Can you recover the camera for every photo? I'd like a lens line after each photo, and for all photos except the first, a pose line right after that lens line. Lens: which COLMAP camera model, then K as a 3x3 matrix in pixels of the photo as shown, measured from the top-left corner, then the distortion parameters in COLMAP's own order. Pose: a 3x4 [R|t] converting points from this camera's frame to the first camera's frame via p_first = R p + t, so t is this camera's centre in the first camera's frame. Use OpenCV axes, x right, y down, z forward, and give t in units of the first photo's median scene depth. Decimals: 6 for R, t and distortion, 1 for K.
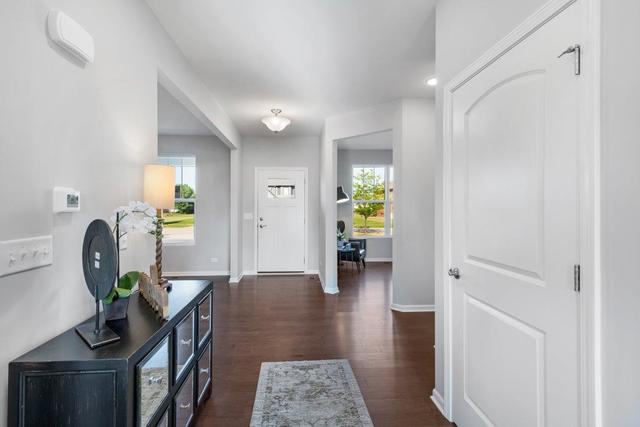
lens RADIAL K [[291.4, 0, 321.4], [0, 291.4, 210.6], [0, 0, 1]] dist [-0.014173, 0.000281]
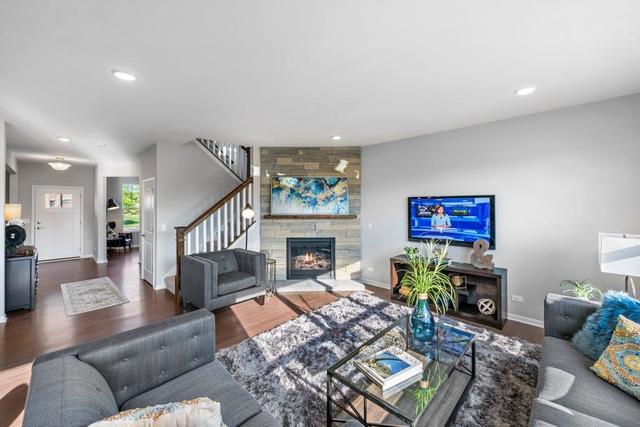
lens RADIAL K [[255.3, 0, 317.6], [0, 255.3, 196.9], [0, 0, 1]] dist [0.001841, -0.002344]
pose [[0.753616, 0.009602, 0.657245, 0.000368], [0.017771, 0.999230, -0.034976, -0.029801], [-0.657075, 0.038038, 0.752865, -0.834666]]
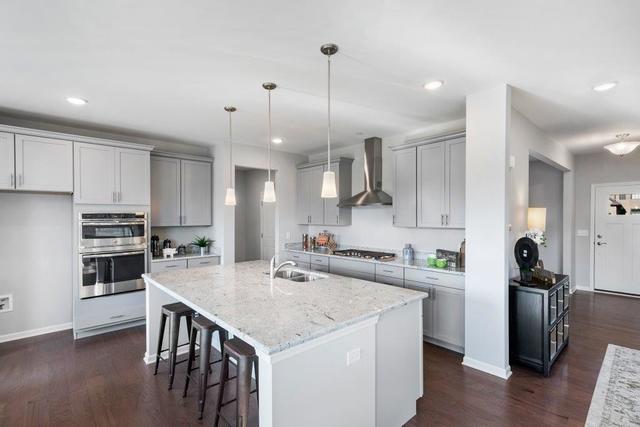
lens RADIAL K [[305.1, 0, 318.6], [0, 305.1, 223.0], [0, 0, 1]] dist [-0.000752, -0.000436]
pose [[0.602424, 0.006945, -0.798146, 0.049178], [-0.004023, 0.999976, 0.005664, -0.019888], [0.798166, -0.000201, 0.602437, -0.413901]]
